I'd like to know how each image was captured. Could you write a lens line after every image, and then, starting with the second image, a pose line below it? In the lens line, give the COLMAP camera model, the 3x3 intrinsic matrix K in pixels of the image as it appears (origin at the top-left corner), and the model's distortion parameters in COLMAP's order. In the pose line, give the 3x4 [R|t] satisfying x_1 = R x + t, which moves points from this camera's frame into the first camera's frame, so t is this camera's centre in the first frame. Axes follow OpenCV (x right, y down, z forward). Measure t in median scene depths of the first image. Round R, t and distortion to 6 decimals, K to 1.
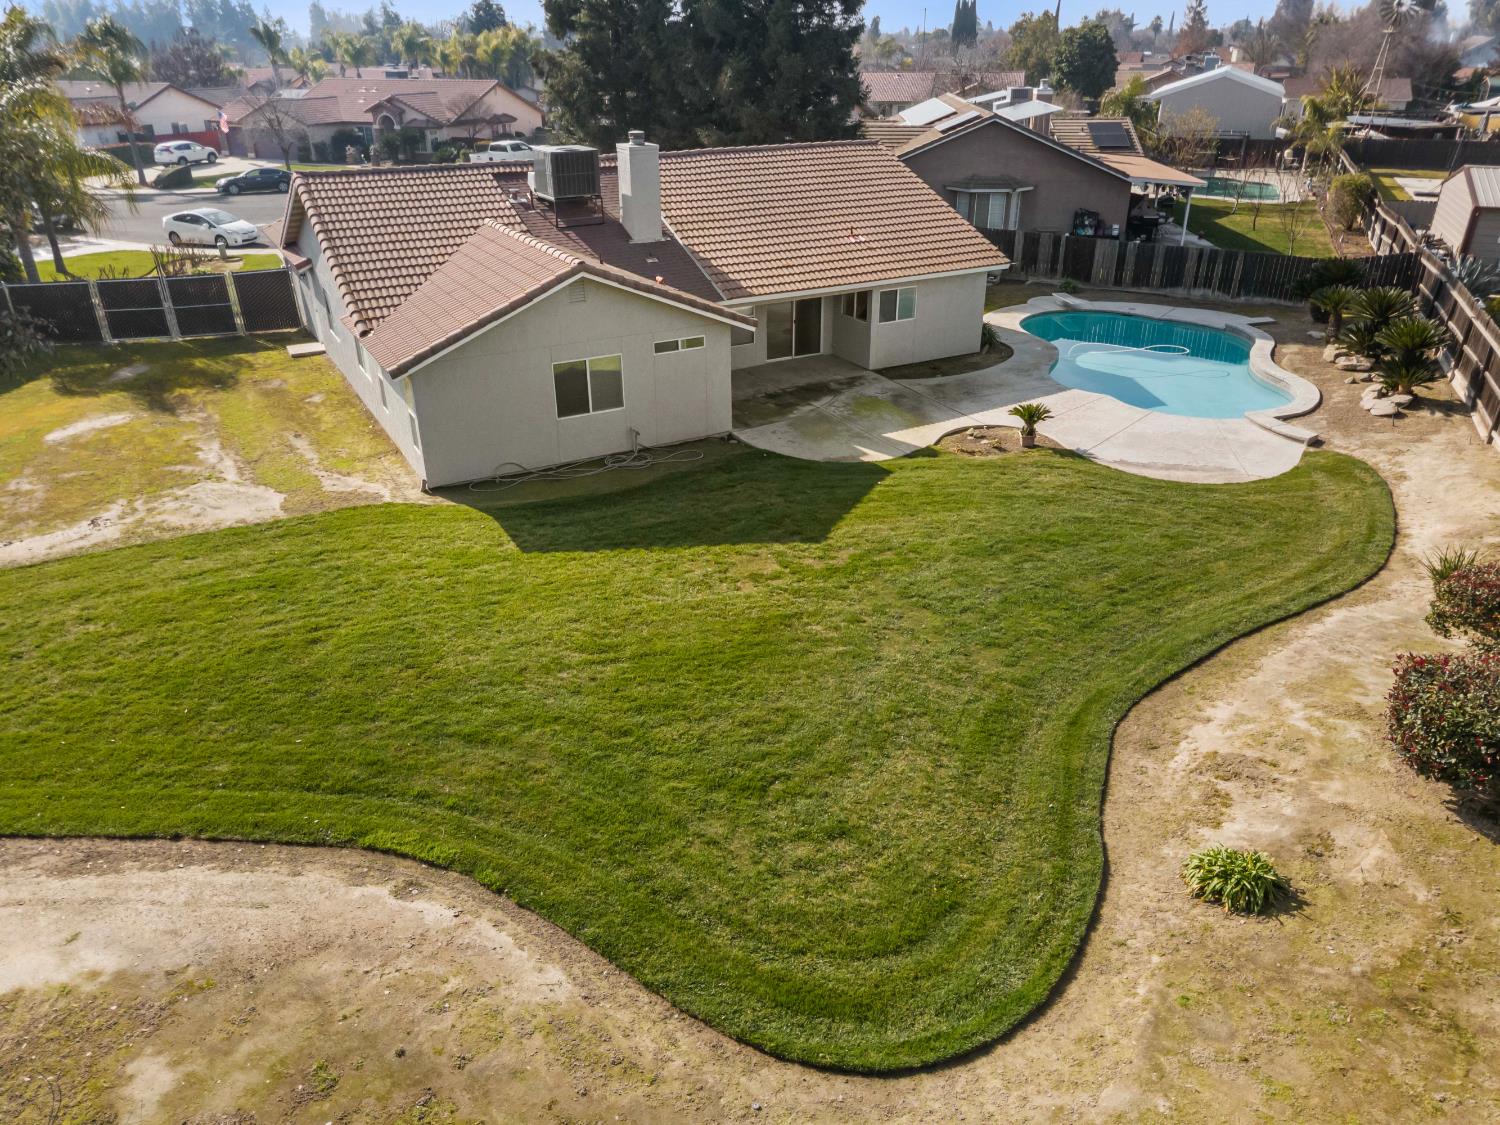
lens RADIAL K [[1052.5, 0, 746.8], [0, 1052.5, 545.1], [0, 0, 1]] dist [0.006427, 0.005935]
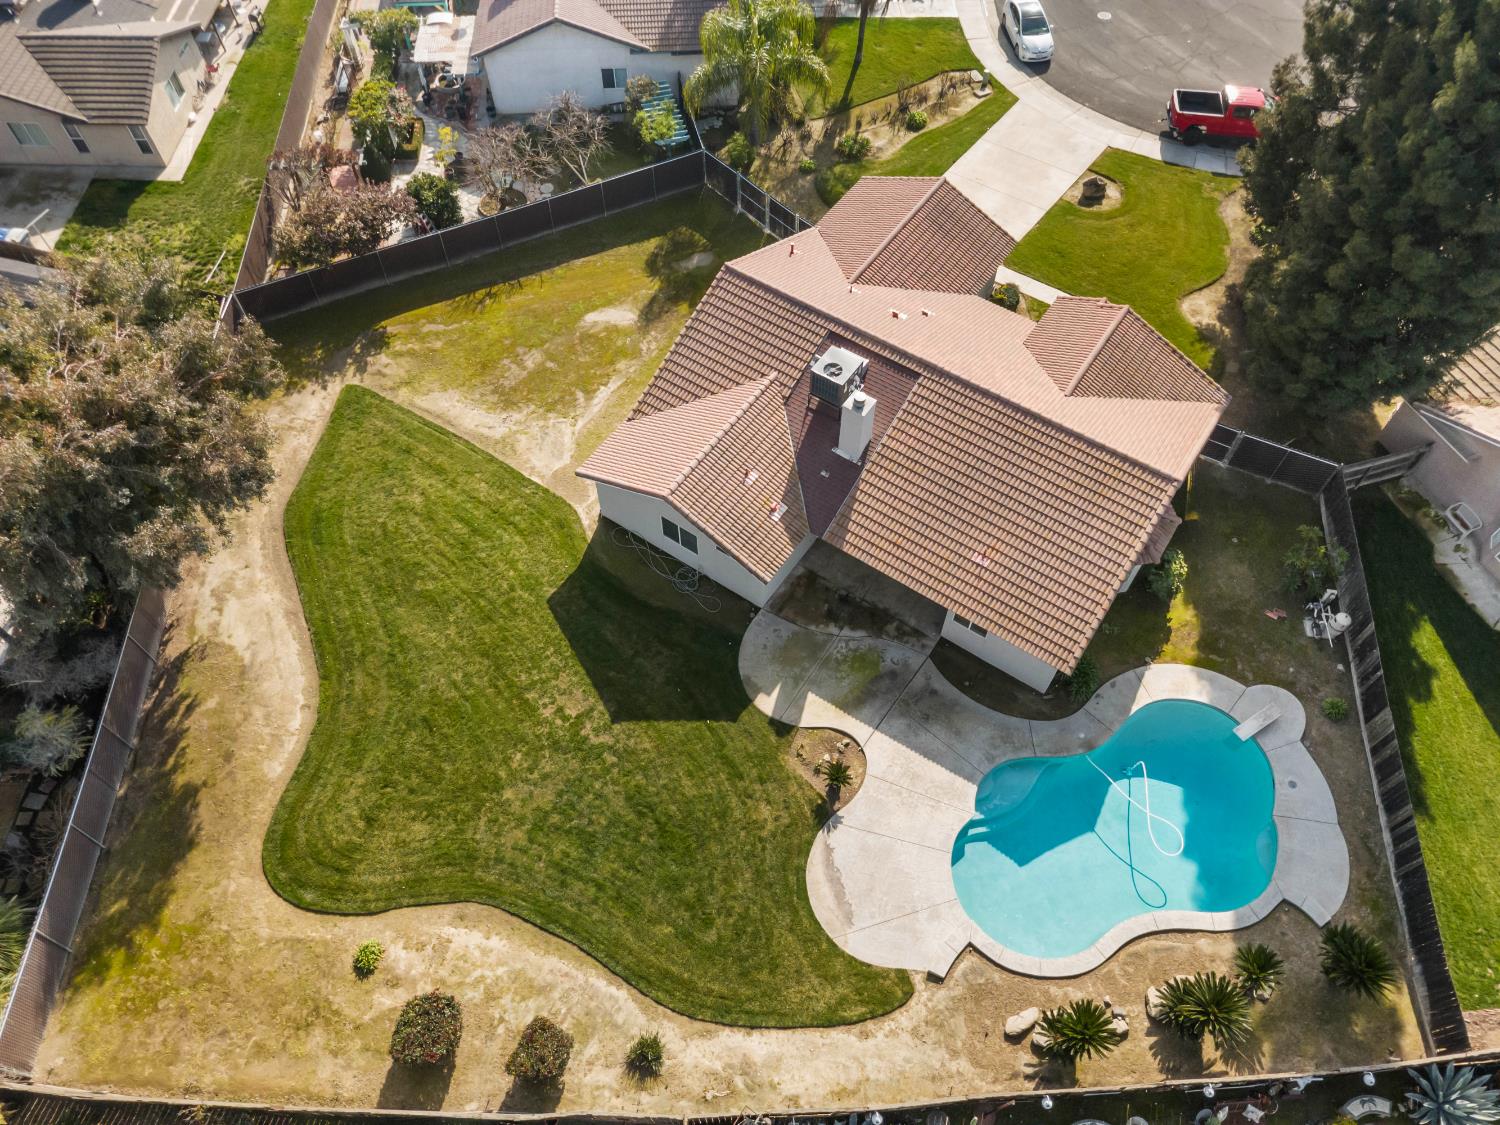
lens RADIAL K [[1065.1, 0, 769.0], [0, 1065.1, 562.1], [0, 0, 1]] dist [0.022355, -0.004669]
pose [[0.456851, 0.751629, -0.475754, 0.783536], [-0.397812, 0.650999, 0.646487, -1.345138], [0.795633, -0.106088, 0.596417, 0.145632]]
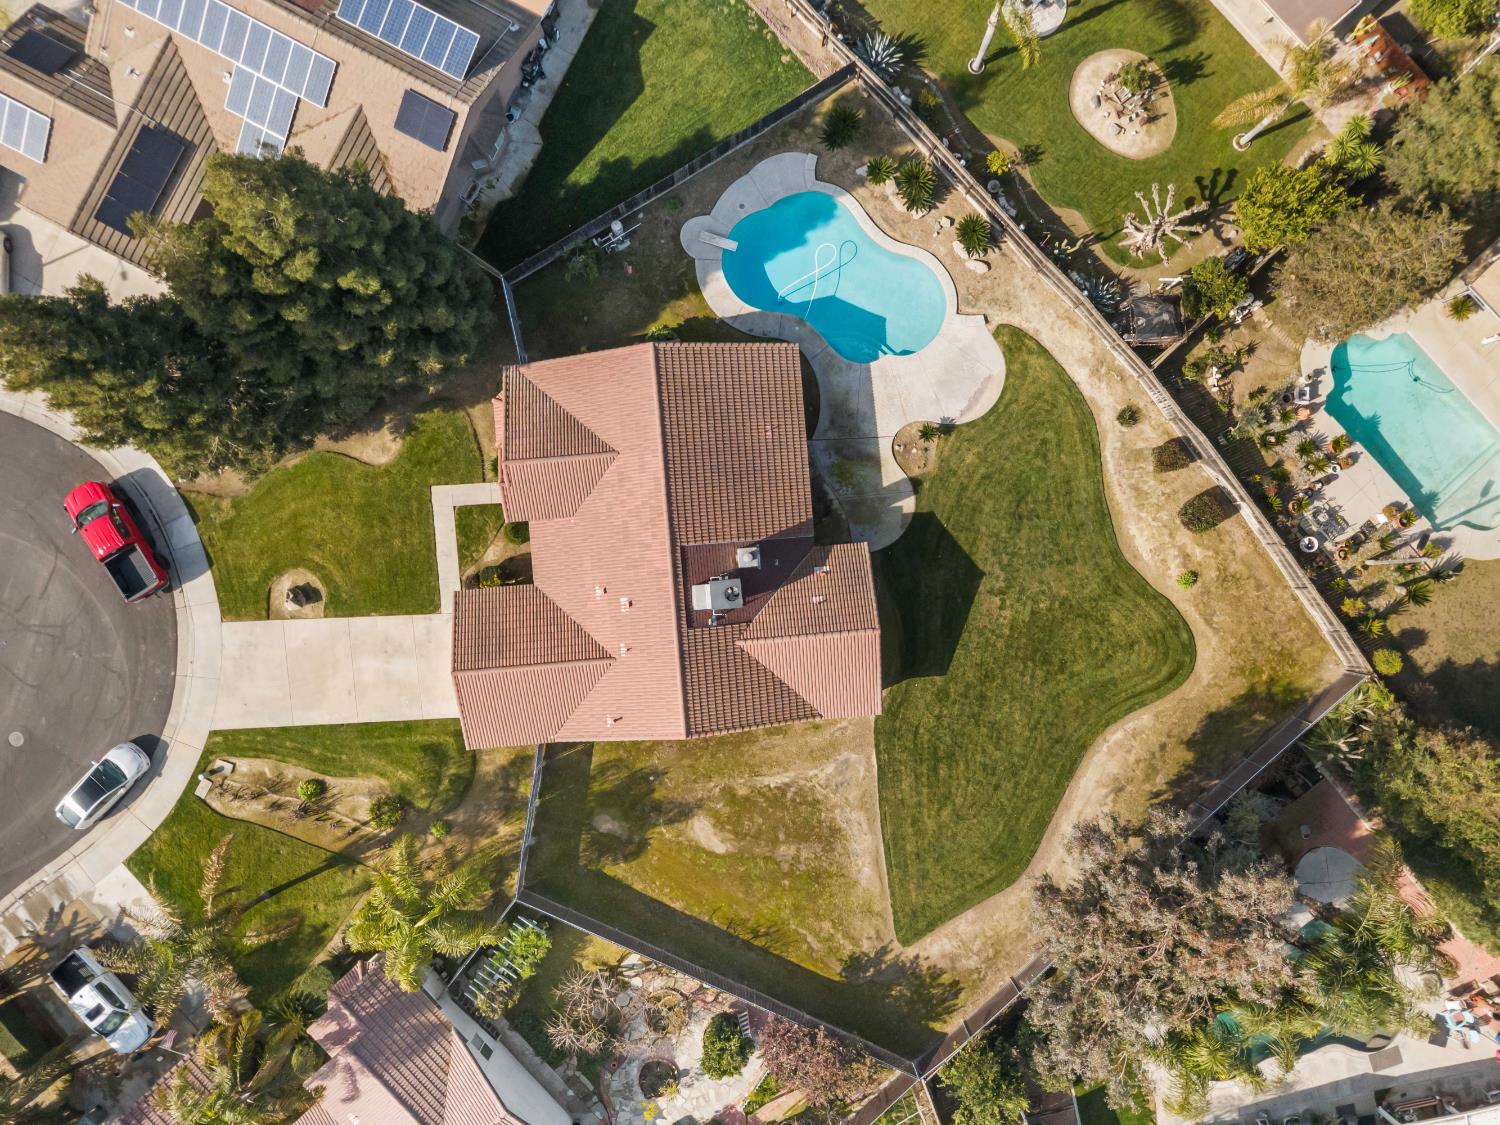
lens RADIAL K [[1052.5, 0, 746.8], [0, 1052.5, 545.1], [0, 0, 1]] dist [0.006427, 0.005935]
pose [[0.410935, -0.911609, 0.010060, -0.129652], [0.394561, 0.187786, 0.899476, -2.481520], [-0.821860, -0.365657, 0.436854, 0.322847]]
